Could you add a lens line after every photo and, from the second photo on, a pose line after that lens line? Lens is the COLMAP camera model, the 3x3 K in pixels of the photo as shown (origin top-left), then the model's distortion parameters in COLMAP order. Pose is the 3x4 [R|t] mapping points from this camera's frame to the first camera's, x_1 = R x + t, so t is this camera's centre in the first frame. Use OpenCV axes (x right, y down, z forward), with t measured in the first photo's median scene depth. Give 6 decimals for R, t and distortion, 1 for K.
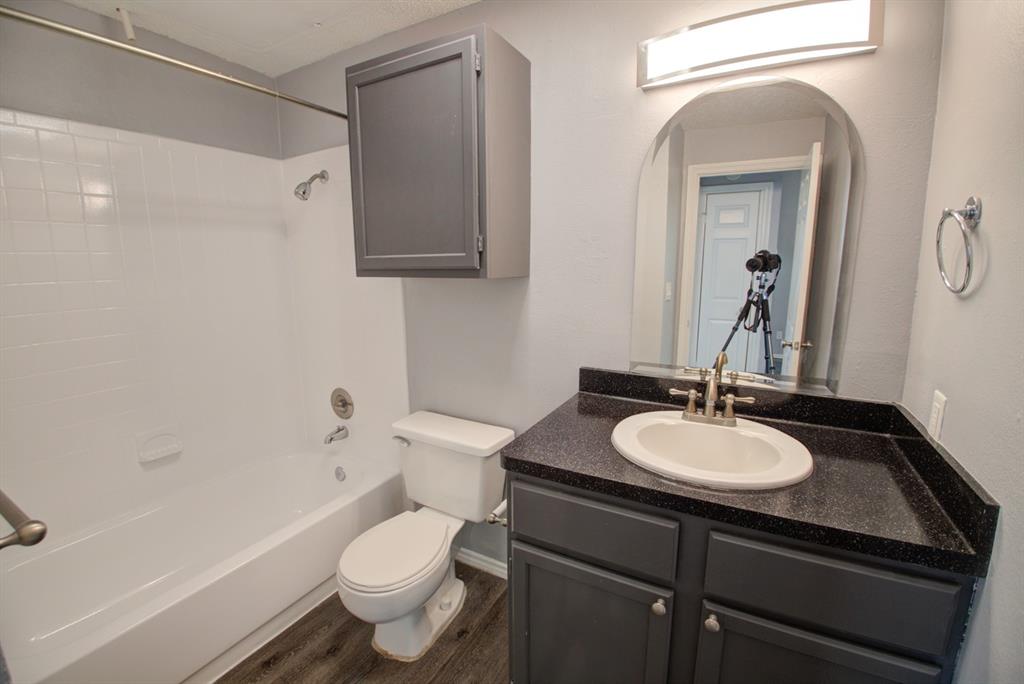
lens RADIAL K [[444.6, 0, 508.8], [0, 444.6, 346.1], [0, 0, 1]] dist [-0.039587, -0.003221]
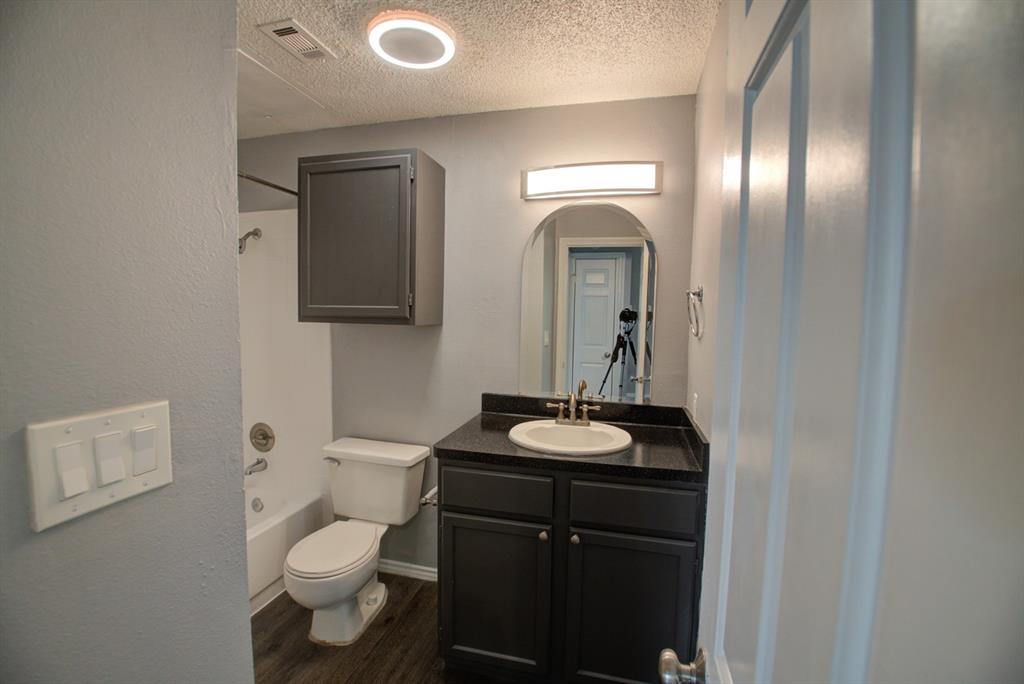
lens RADIAL K [[444.6, 0, 507.7], [0, 444.6, 348.4], [0, 0, 1]] dist [-0.039587, -0.003221]
pose [[0.968285, 0.005889, 0.249777, -0.103298], [0.019669, 0.994823, -0.099704, 0.051808], [-0.249071, 0.101455, 0.963157, -0.325985]]
